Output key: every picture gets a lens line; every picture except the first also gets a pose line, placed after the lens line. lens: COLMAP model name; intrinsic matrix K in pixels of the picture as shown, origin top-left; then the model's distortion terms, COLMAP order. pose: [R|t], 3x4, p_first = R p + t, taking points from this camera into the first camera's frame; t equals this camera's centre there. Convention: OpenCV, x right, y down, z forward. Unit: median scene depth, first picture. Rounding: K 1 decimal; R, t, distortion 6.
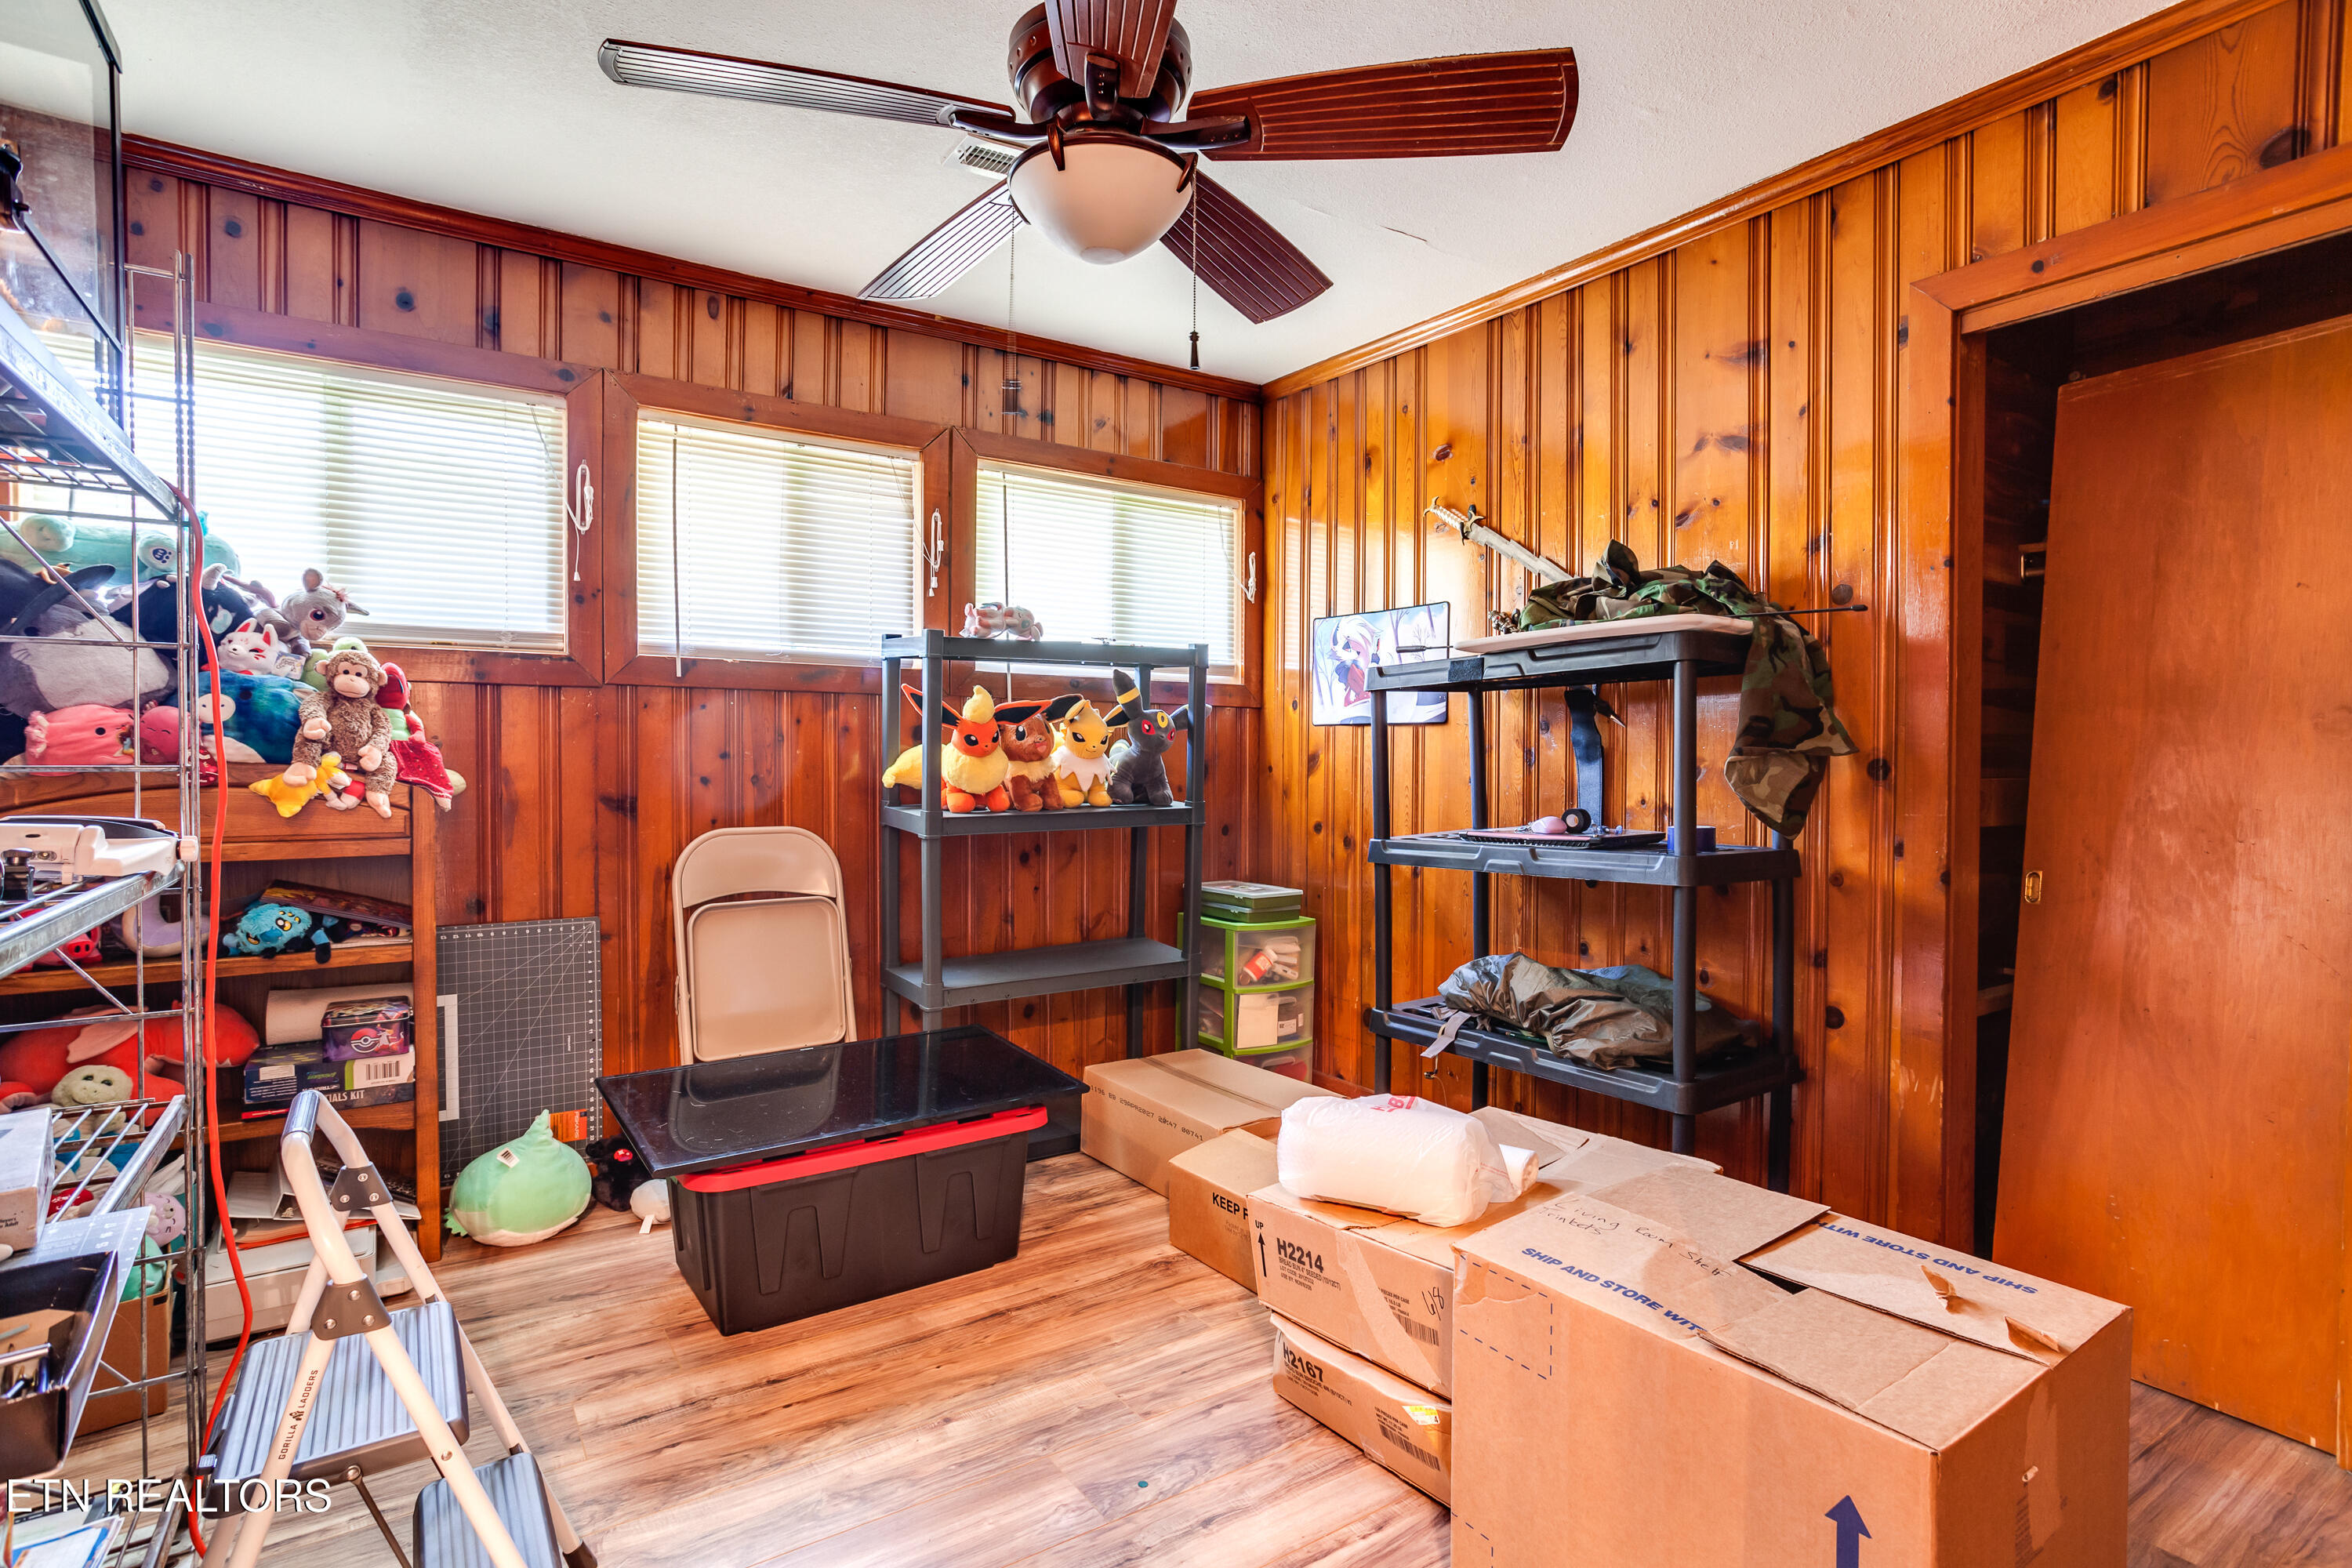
lens RADIAL K [[1147.0, 0, 1166.2], [0, 1147.0, 777.2], [0, 0, 1]] dist [-0.030604, 0.000279]
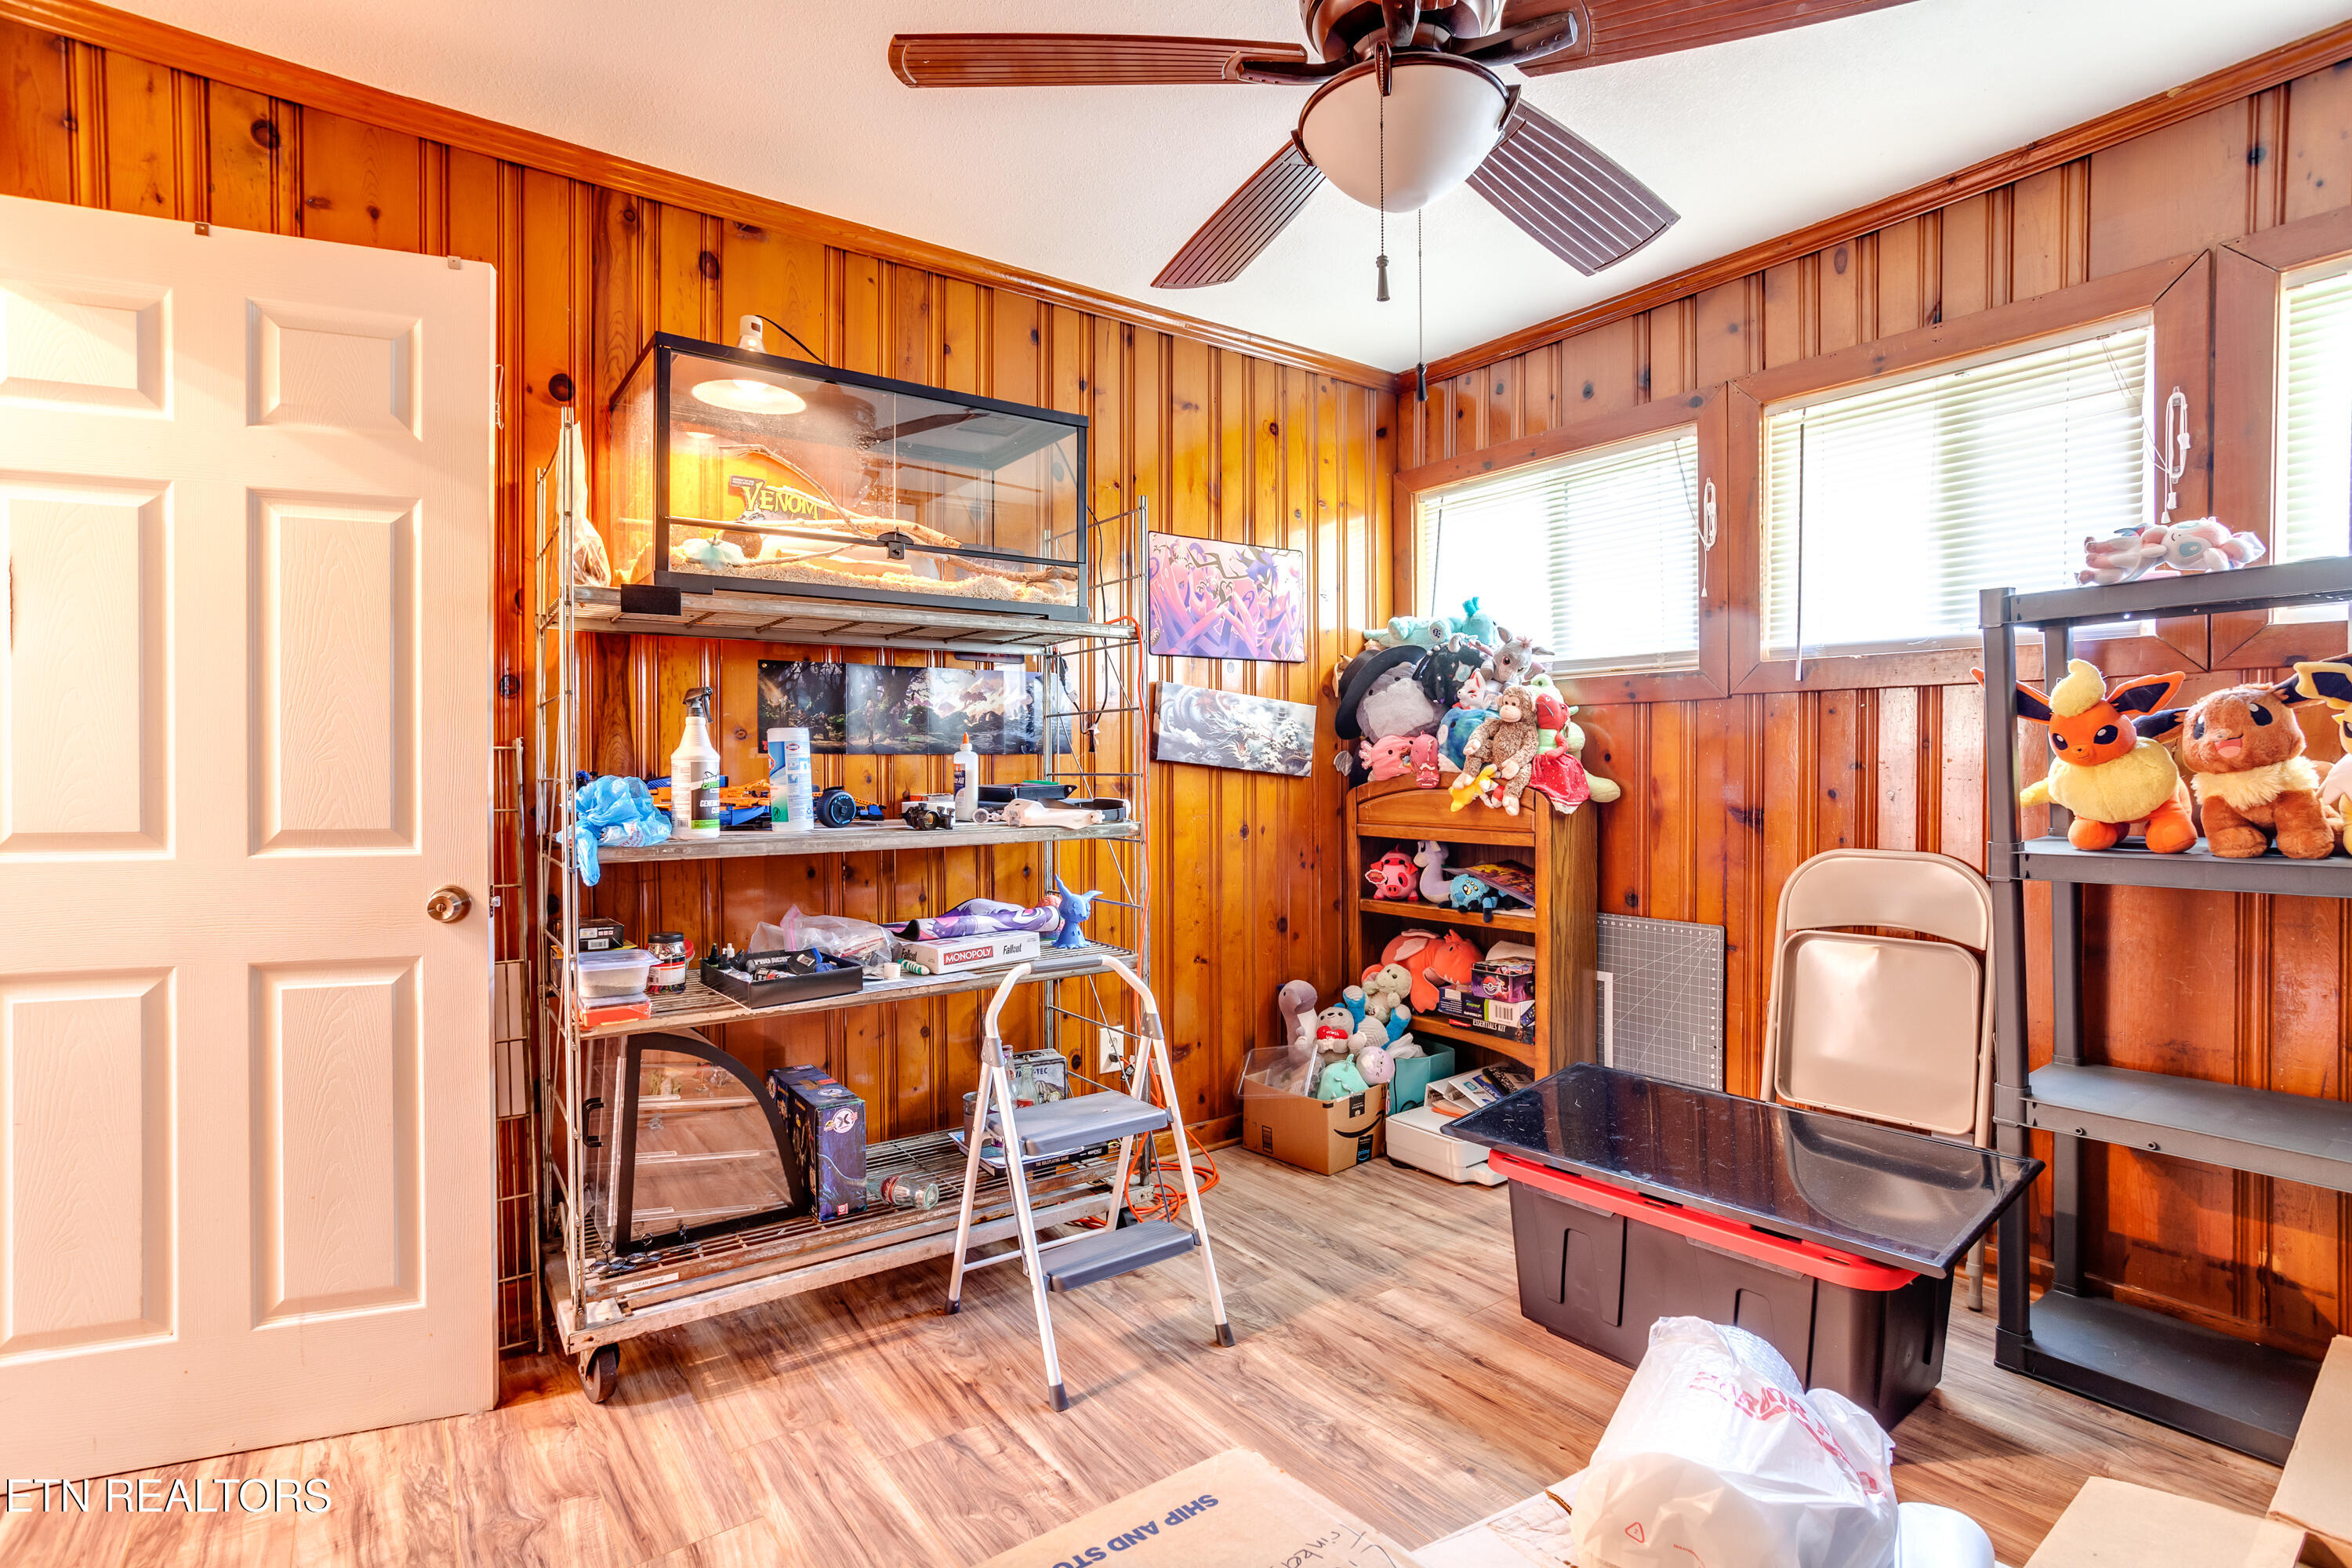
lens RADIAL K [[1147.0, 0, 1166.2], [0, 1147.0, 777.2], [0, 0, 1]] dist [-0.030604, 0.000279]
pose [[0.033582, 0.004213, -0.999427, 0.500868], [-0.014916, 0.999882, 0.003714, -0.005815], [0.999325, 0.014783, 0.033641, 0.481711]]
